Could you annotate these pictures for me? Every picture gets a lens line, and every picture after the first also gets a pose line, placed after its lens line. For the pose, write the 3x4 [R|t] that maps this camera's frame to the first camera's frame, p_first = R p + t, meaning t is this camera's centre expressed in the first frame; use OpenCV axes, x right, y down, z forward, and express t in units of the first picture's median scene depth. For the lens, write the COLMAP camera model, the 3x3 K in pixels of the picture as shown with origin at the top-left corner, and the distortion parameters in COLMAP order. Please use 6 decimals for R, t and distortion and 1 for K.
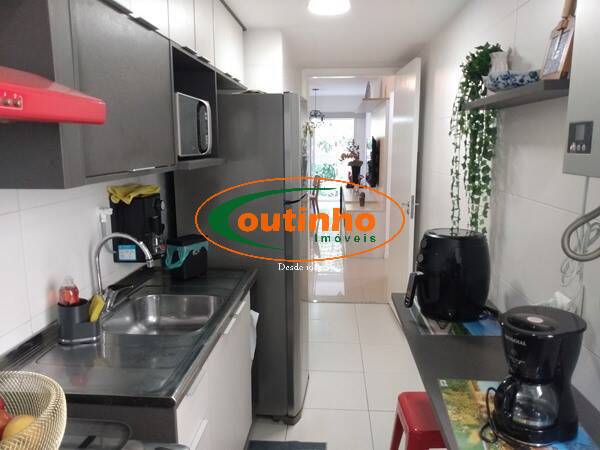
lens RADIAL K [[467.1, 0, 301.3], [0, 467.1, 222.6], [0, 0, 1]] dist [0.086850, -0.160055]
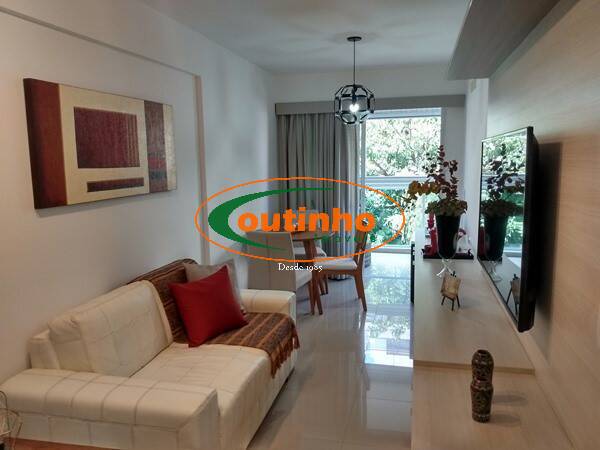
lens RADIAL K [[467.1, 0, 301.3], [0, 467.1, 222.6], [0, 0, 1]] dist [0.086850, -0.160055]
pose [[0.985162, 0.007138, -0.171480, 0.063493], [-0.012406, 0.999483, -0.029673, -0.098953], [0.171180, 0.031360, 0.984741, 0.588982]]
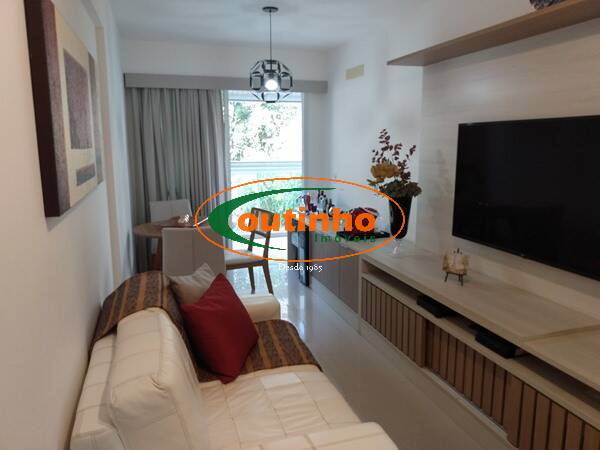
lens RADIAL K [[458.8, 0, 301.1], [0, 458.8, 225.5], [0, 0, 1]] dist [0.050072, -0.144374]
pose [[0.924461, -0.068997, 0.374981, -0.116273], [0.064770, 0.997614, 0.023881, -0.108497], [-0.375734, 0.002210, 0.926725, 0.657346]]
